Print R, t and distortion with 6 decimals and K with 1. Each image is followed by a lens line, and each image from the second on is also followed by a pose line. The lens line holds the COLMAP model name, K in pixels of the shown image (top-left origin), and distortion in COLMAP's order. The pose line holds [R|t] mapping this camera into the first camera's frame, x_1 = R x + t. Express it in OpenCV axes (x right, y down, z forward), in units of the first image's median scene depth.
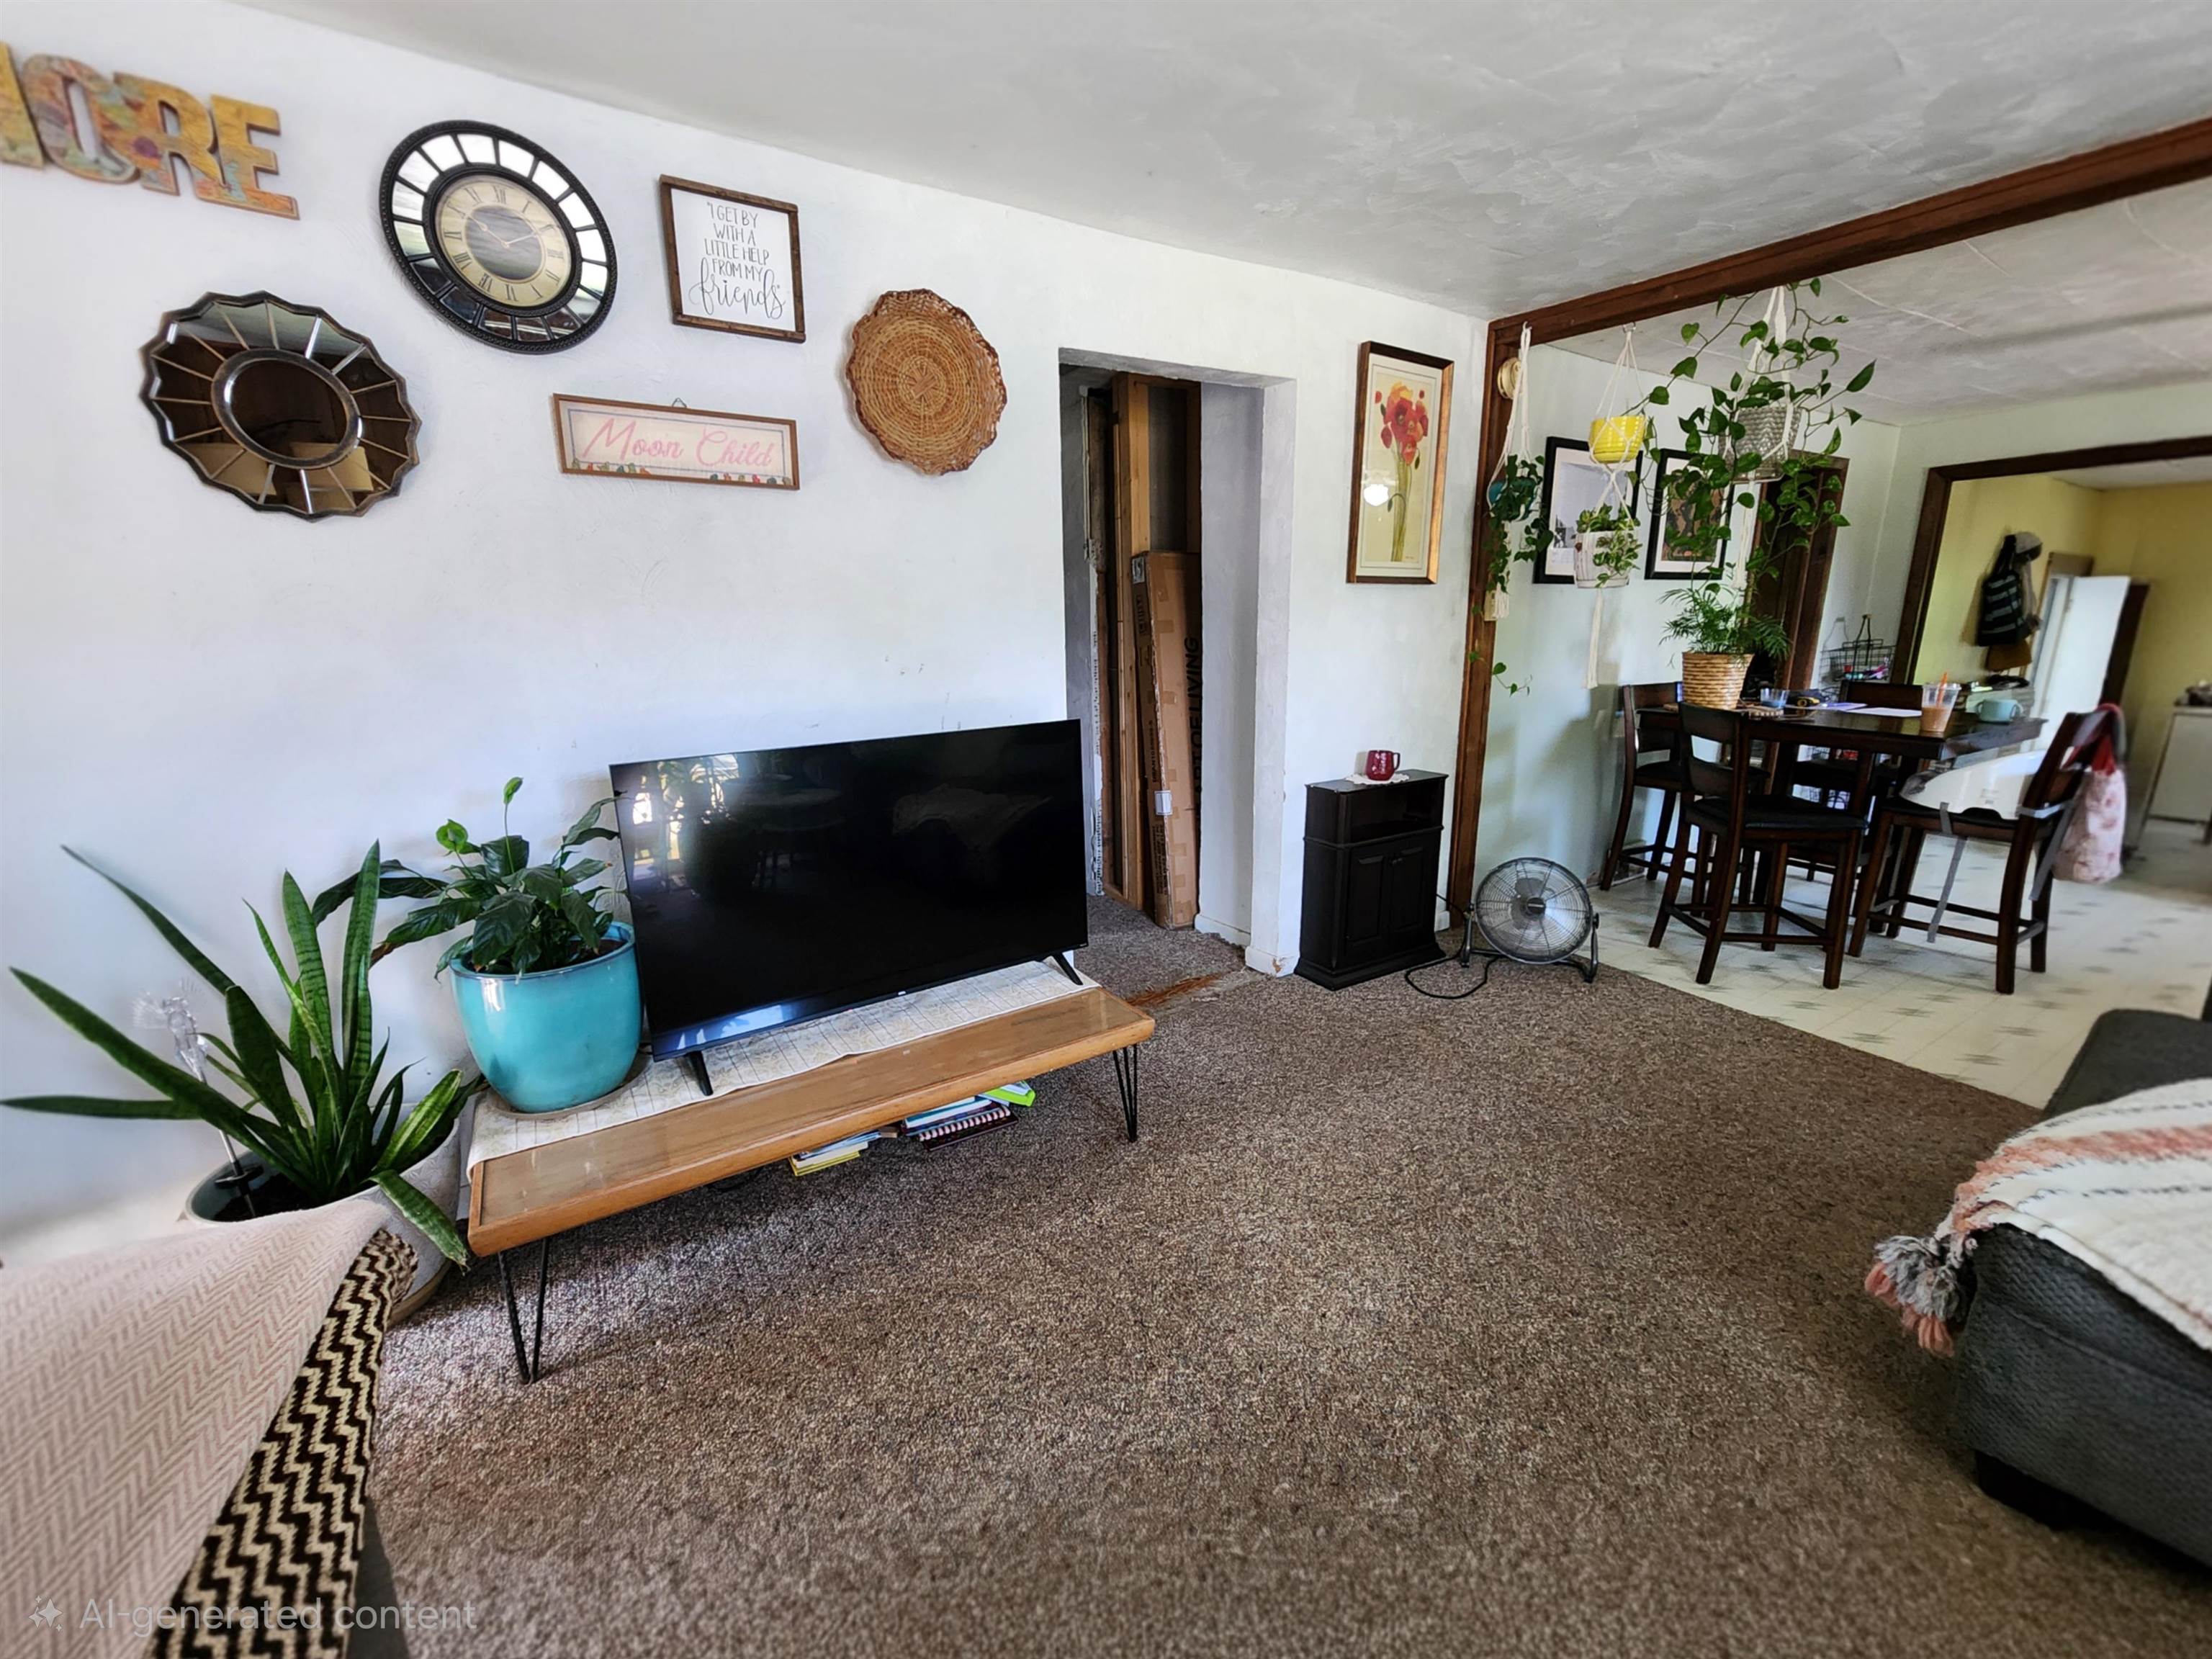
lens RADIAL K [[888.6, 0, 1110.6], [0, 888.6, 828.3], [0, 0, 1]] dist [-0.000981, 0.000082]
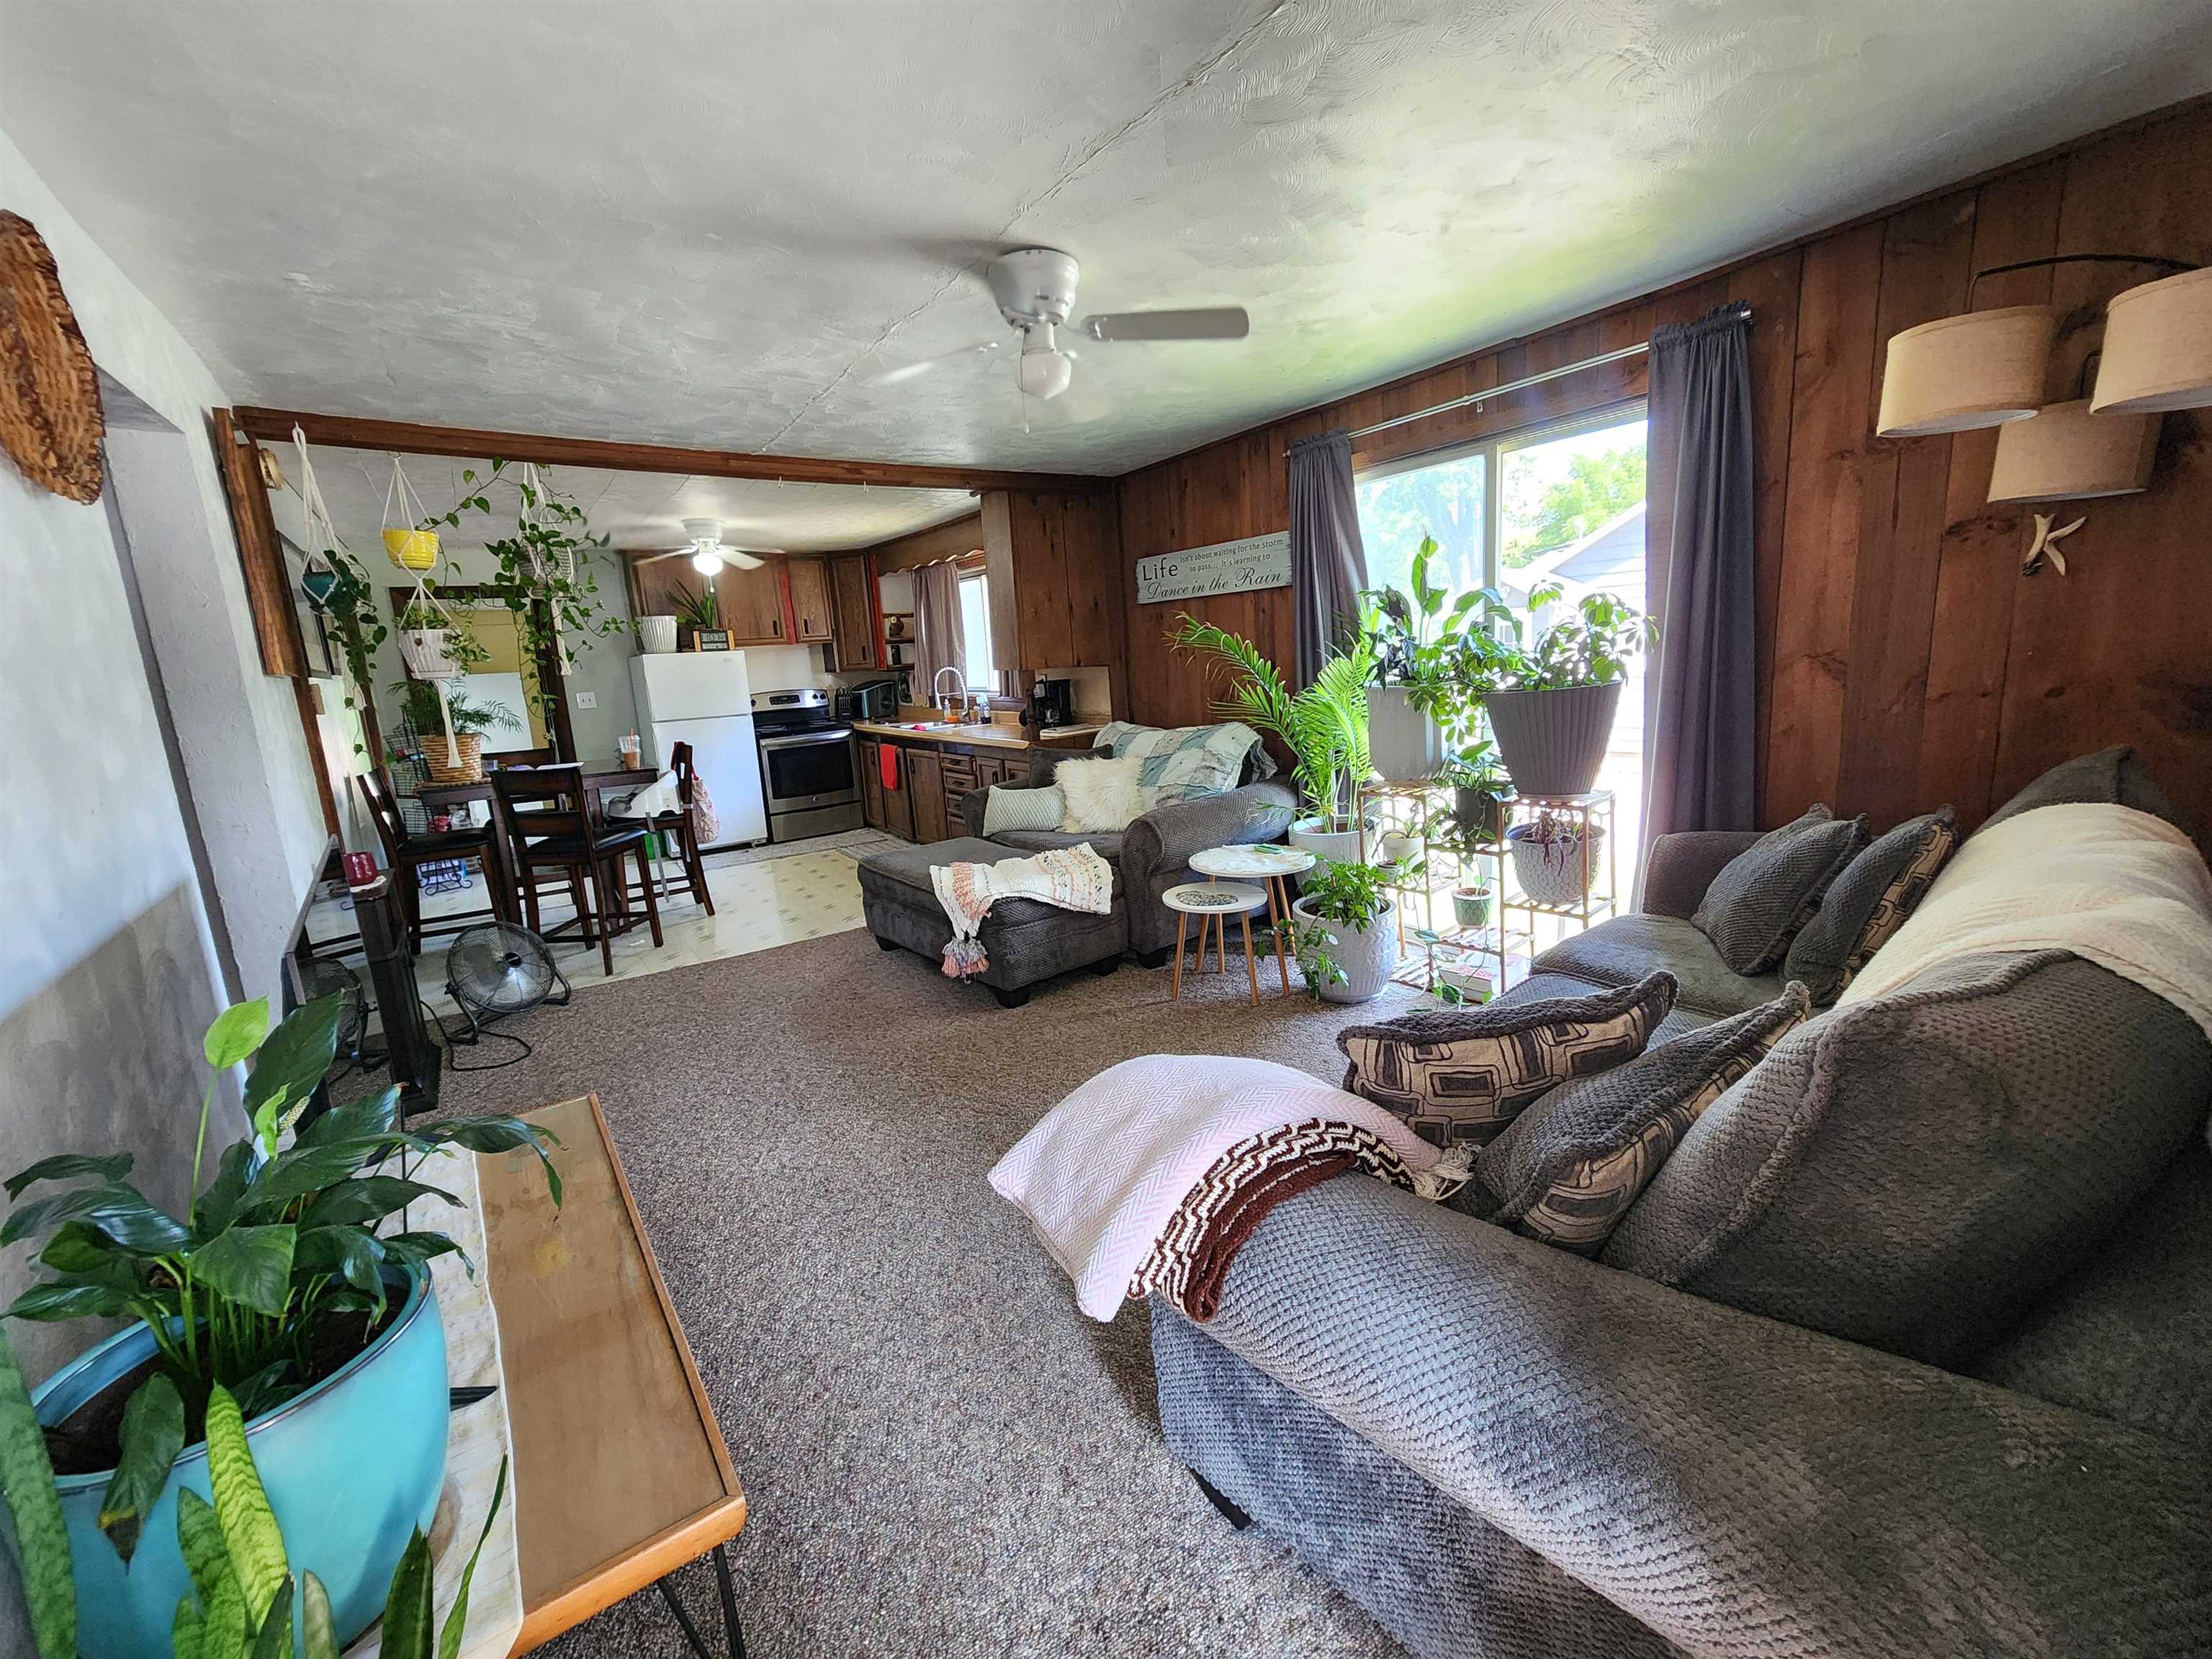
lens RADIAL K [[888.6, 0, 1107.1], [0, 888.6, 828.5], [0, 0, 1]] dist [-0.000981, 0.000082]
pose [[-0.045070, -0.177915, 0.983013, -0.649937], [0.293404, 0.938257, 0.183267, -0.054625], [-0.954925, 0.296680, 0.009914, 0.254759]]
